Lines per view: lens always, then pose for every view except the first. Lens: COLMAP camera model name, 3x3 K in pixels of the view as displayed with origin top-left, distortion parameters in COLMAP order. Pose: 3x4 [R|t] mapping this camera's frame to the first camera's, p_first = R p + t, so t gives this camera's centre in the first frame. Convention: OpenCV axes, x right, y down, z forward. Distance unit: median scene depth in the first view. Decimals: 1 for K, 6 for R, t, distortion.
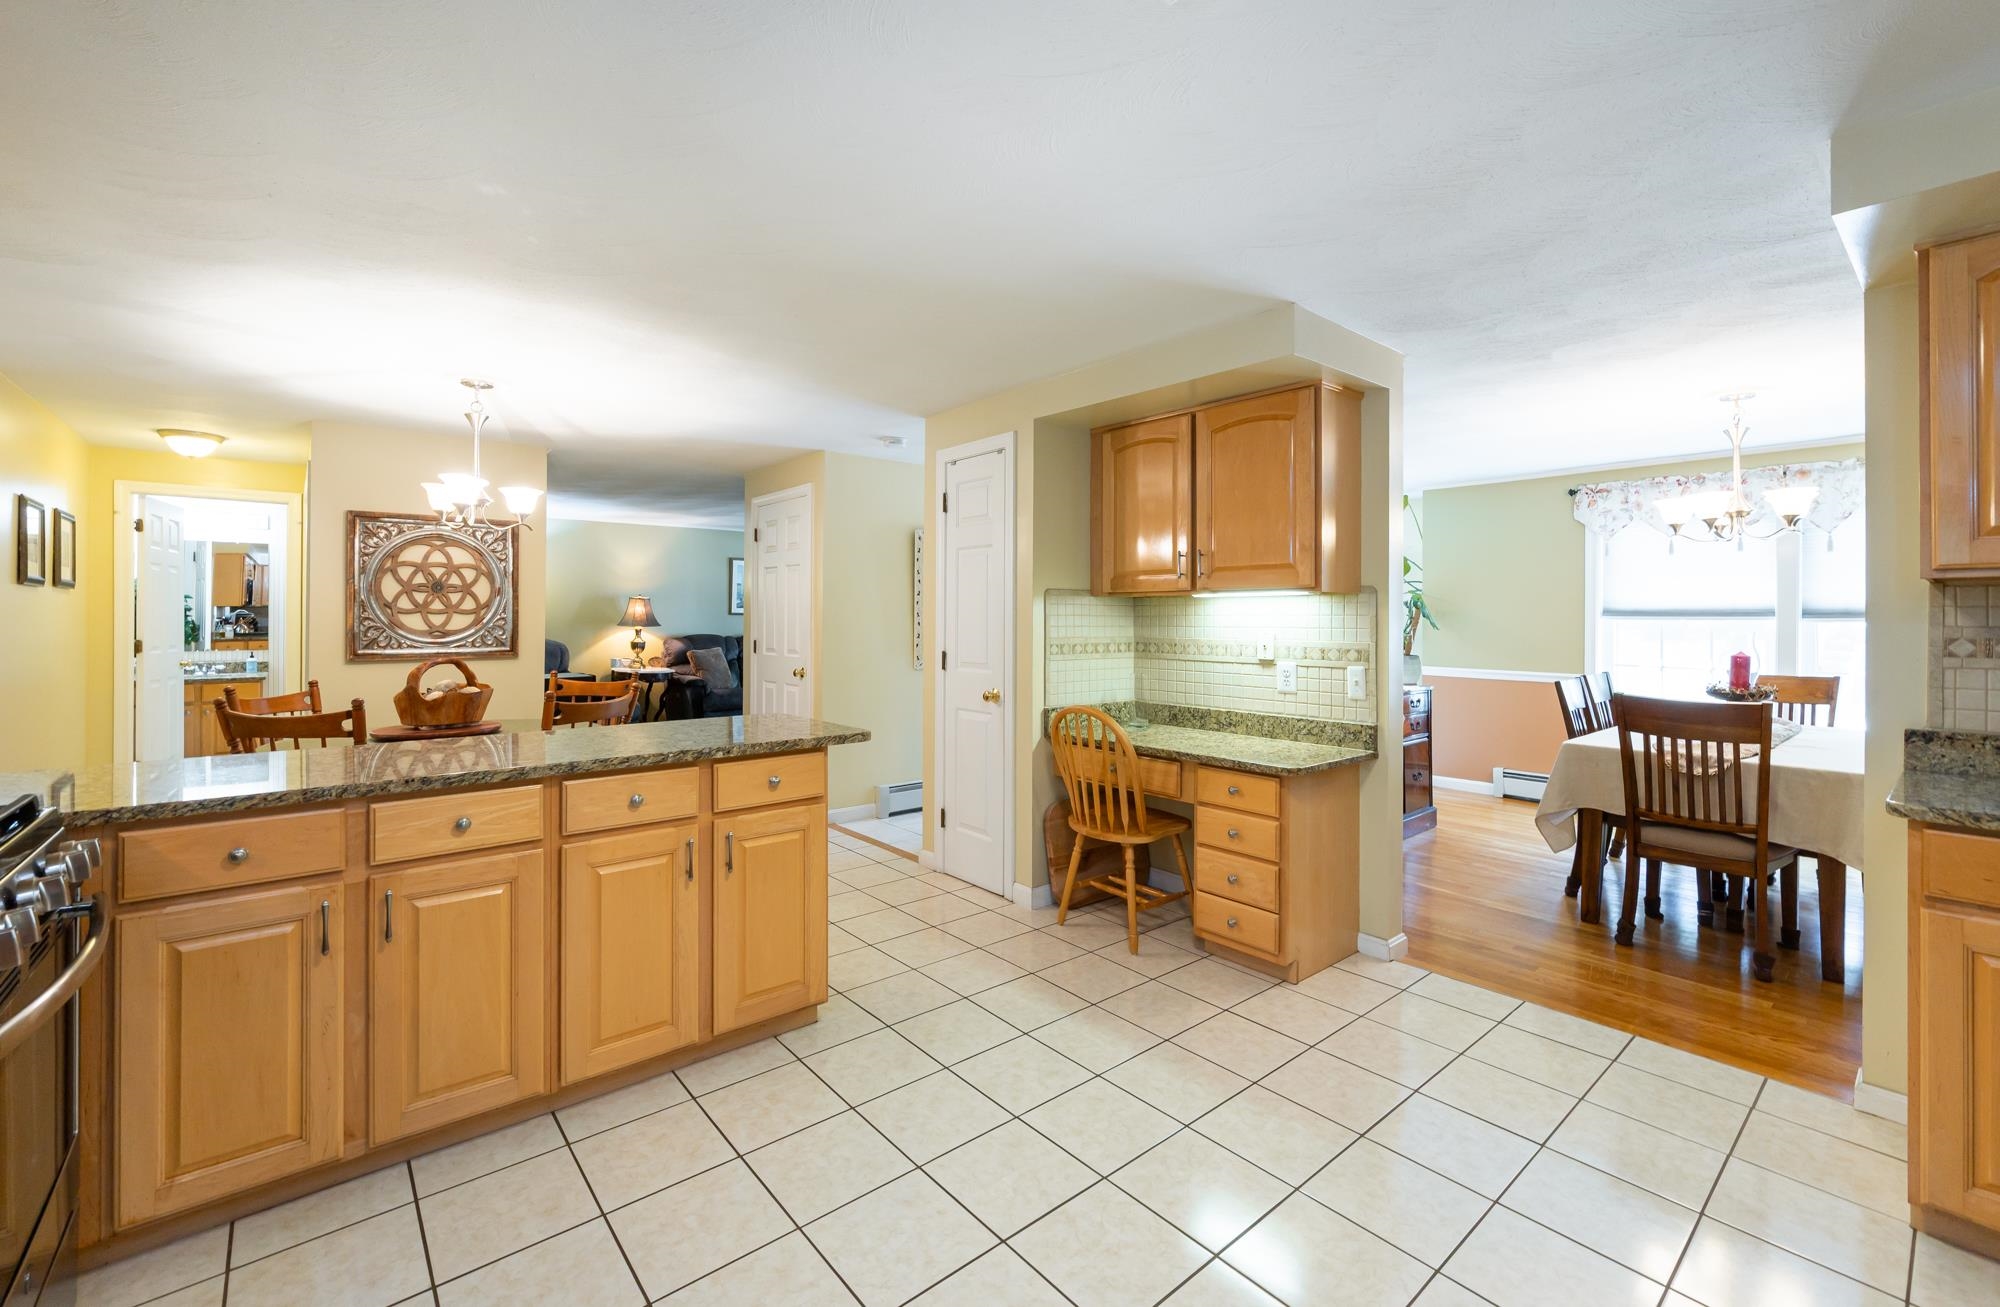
lens RADIAL K [[840.0, 0, 999.9], [0, 840.0, 616.1], [0, 0, 1]] dist [-0.001234, -0.000515]
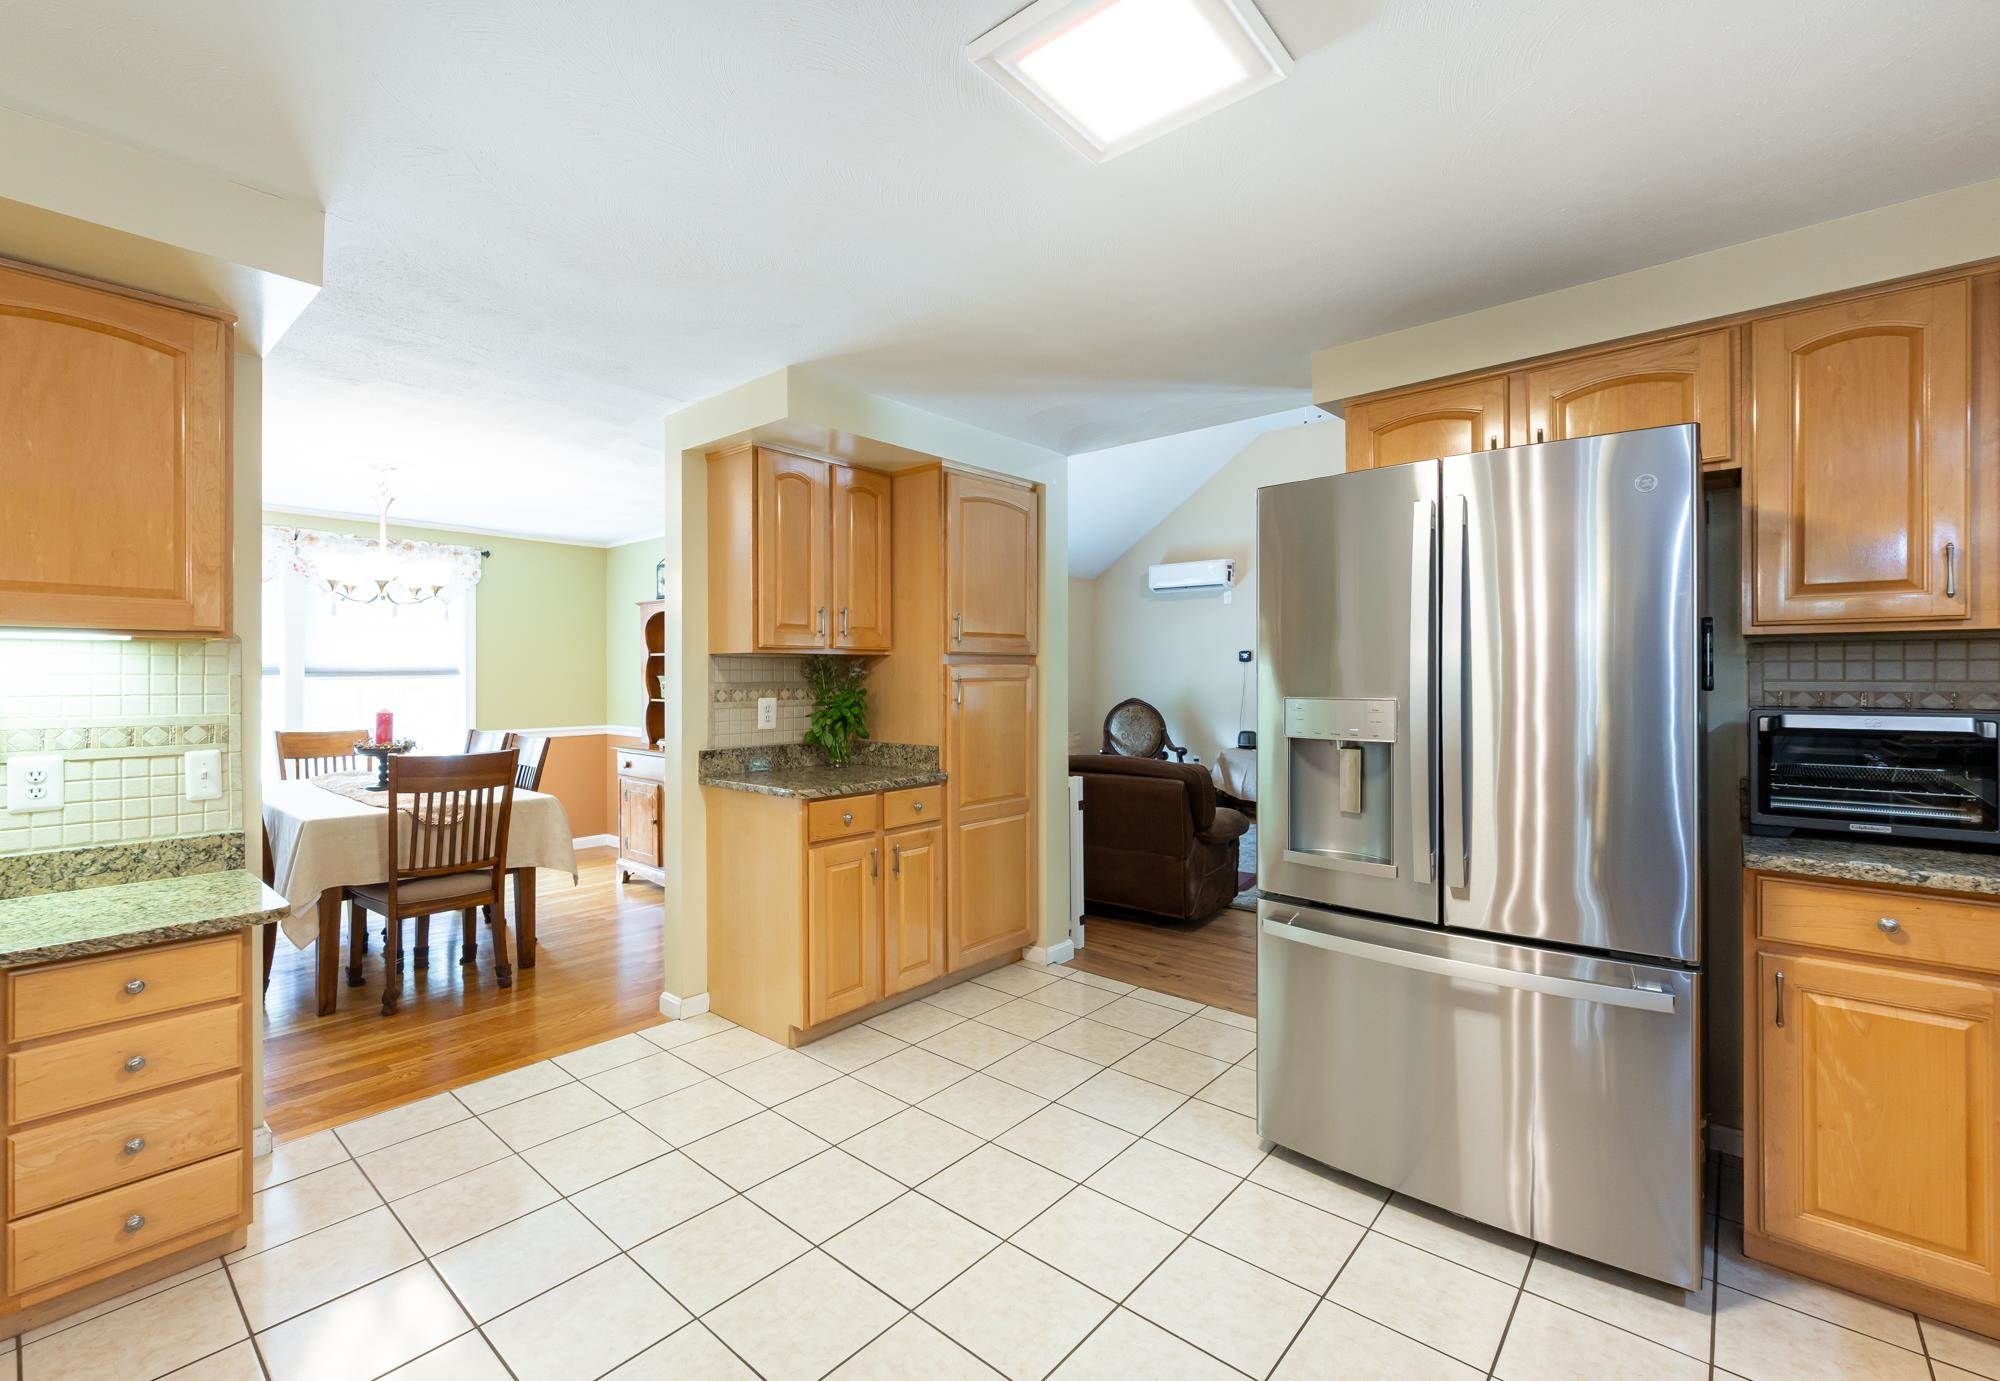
lens RADIAL K [[864.6, 0, 965.3], [0, 864.6, 678.3], [0, 0, 1]] dist [-0.000563, -0.000107]
pose [[-0.139979, -0.004170, 0.990146, -0.344404], [-0.001800, 0.999991, 0.003957, -0.001807], [-0.990153, -0.001228, -0.139985, 0.492906]]
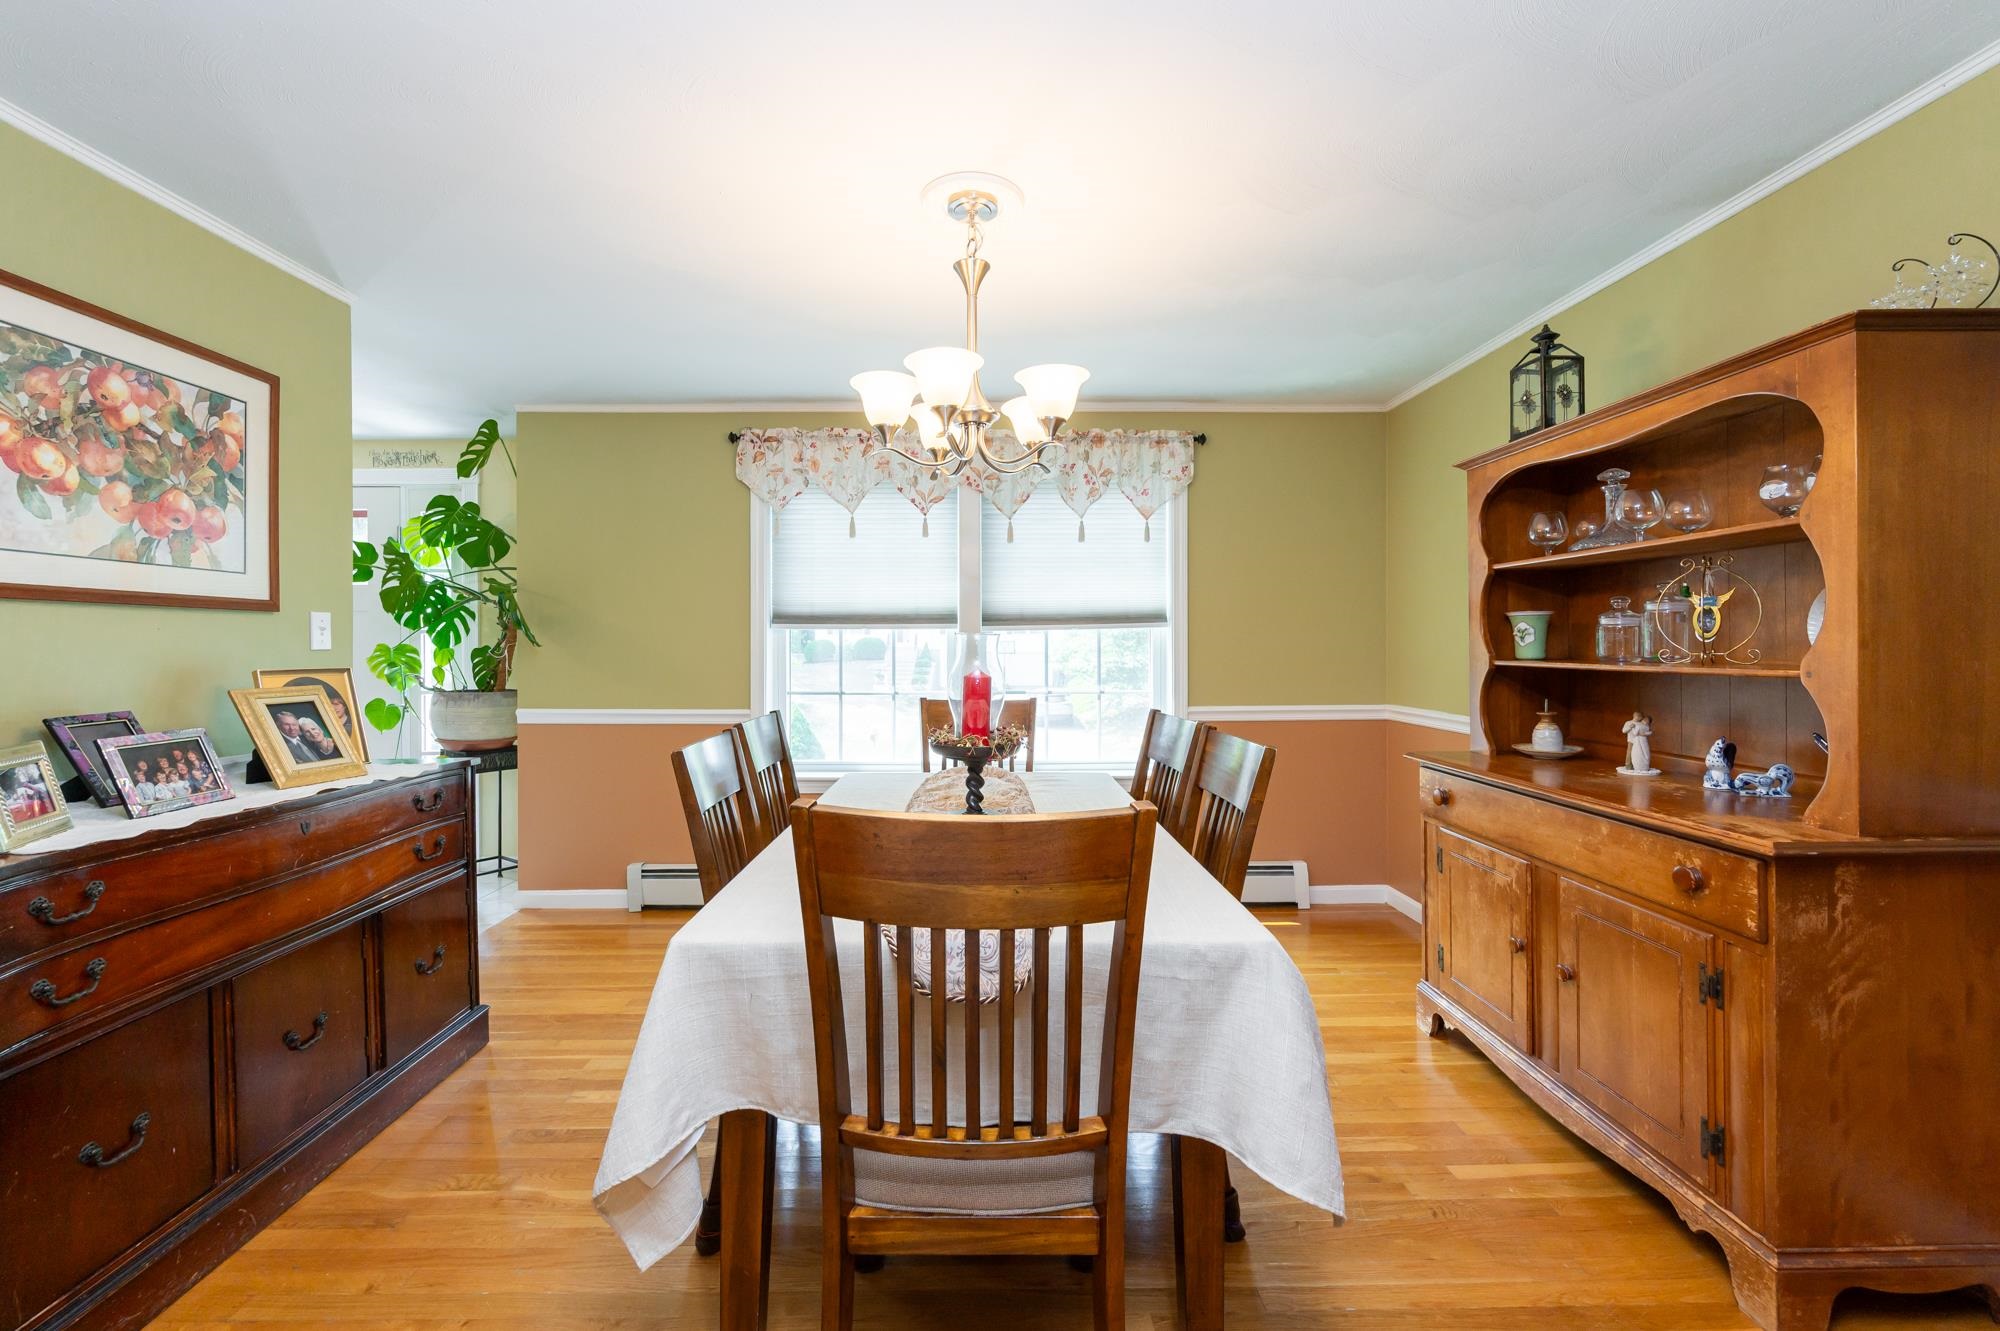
lens RADIAL K [[801.9, 0, 991.8], [0, 801.9, 648.7], [0, 0, 1]] dist [-0.002198, -0.000080]
pose [[0.634173, -0.007197, 0.773158, 0.549384], [0.003756, 0.999974, 0.006227, 0.028936], [-0.773182, -0.001045, 0.634183, 0.754056]]
